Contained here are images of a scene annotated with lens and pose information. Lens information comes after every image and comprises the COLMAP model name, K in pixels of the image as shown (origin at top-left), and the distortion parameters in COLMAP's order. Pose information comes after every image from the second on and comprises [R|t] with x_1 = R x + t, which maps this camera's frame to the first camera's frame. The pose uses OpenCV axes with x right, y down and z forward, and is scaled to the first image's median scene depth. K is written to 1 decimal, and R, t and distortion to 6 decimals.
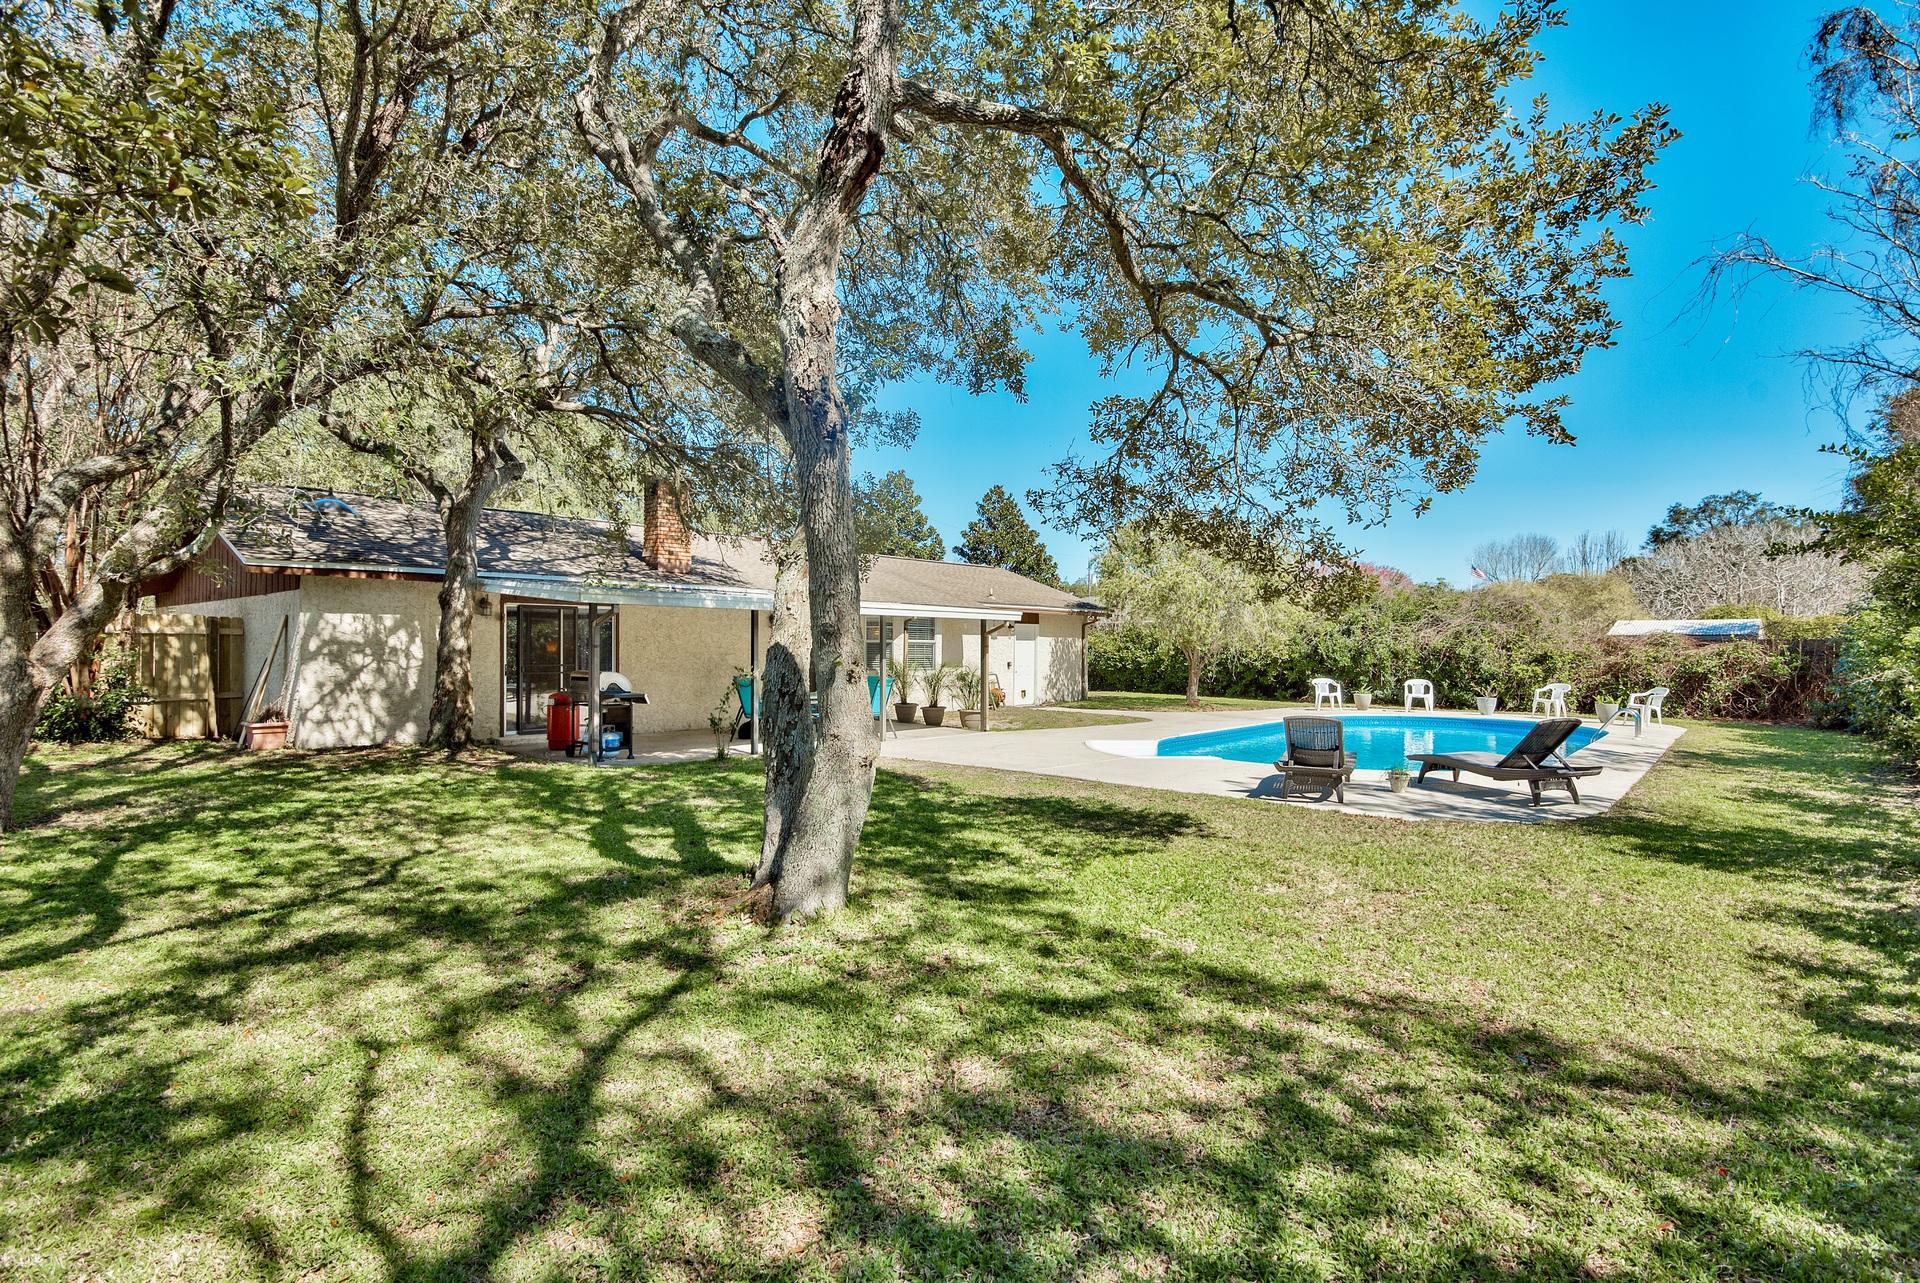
lens RADIAL K [[940.8, 0, 961.2], [0, 940.8, 618.4], [0, 0, 1]] dist [-0.003014, 0.000150]
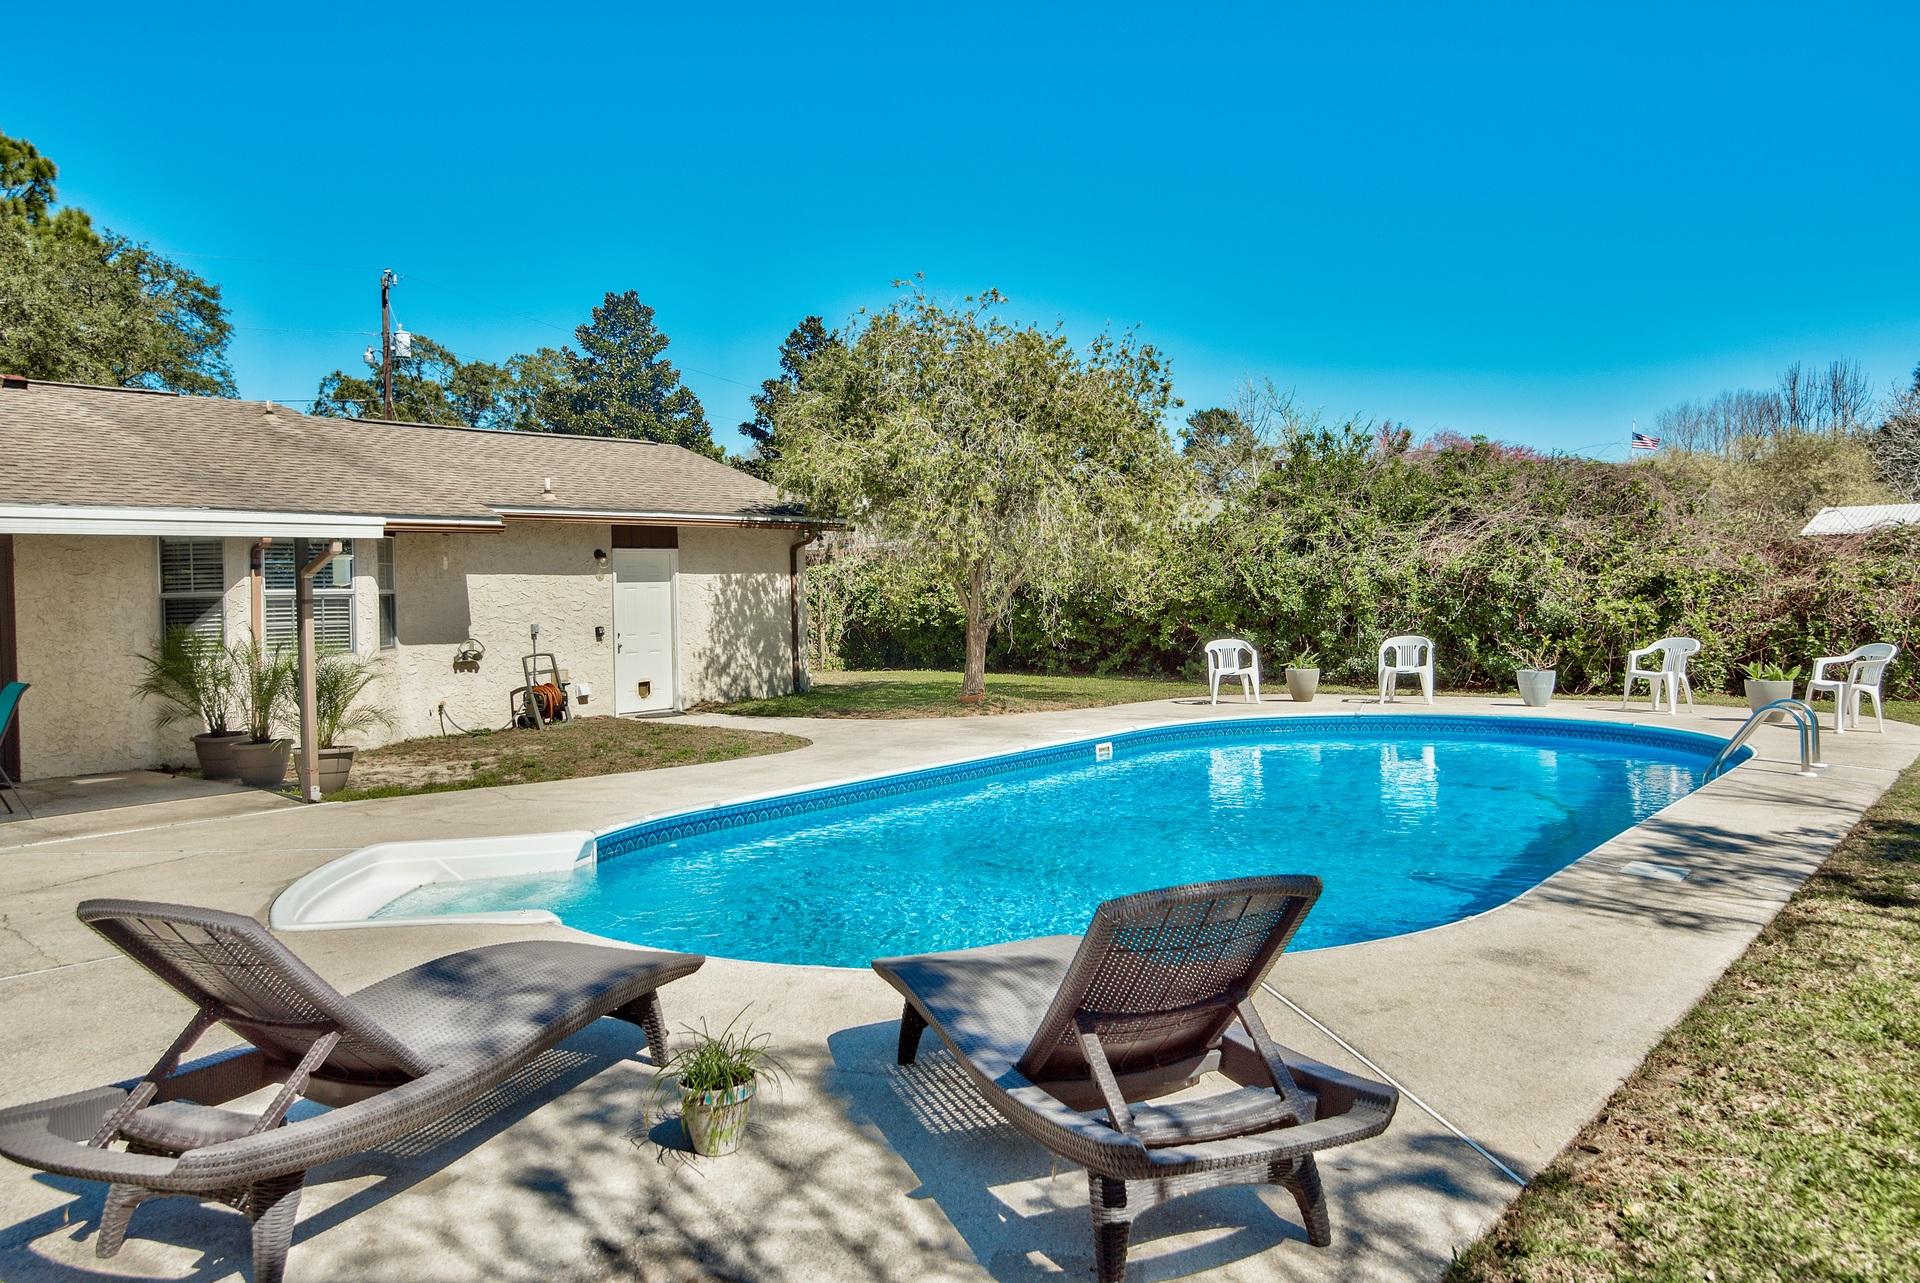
lens RADIAL K [[1410.3, 0, 960.0], [0, 1410.3, 641.5], [0, 0, 1]] dist [0.036358, -0.001467]
pose [[0.998587, -0.032692, 0.041885, 0.218869], [0.029801, 0.997248, 0.067884, 0.010032], [-0.043989, -0.066540, 0.996814, 0.266103]]
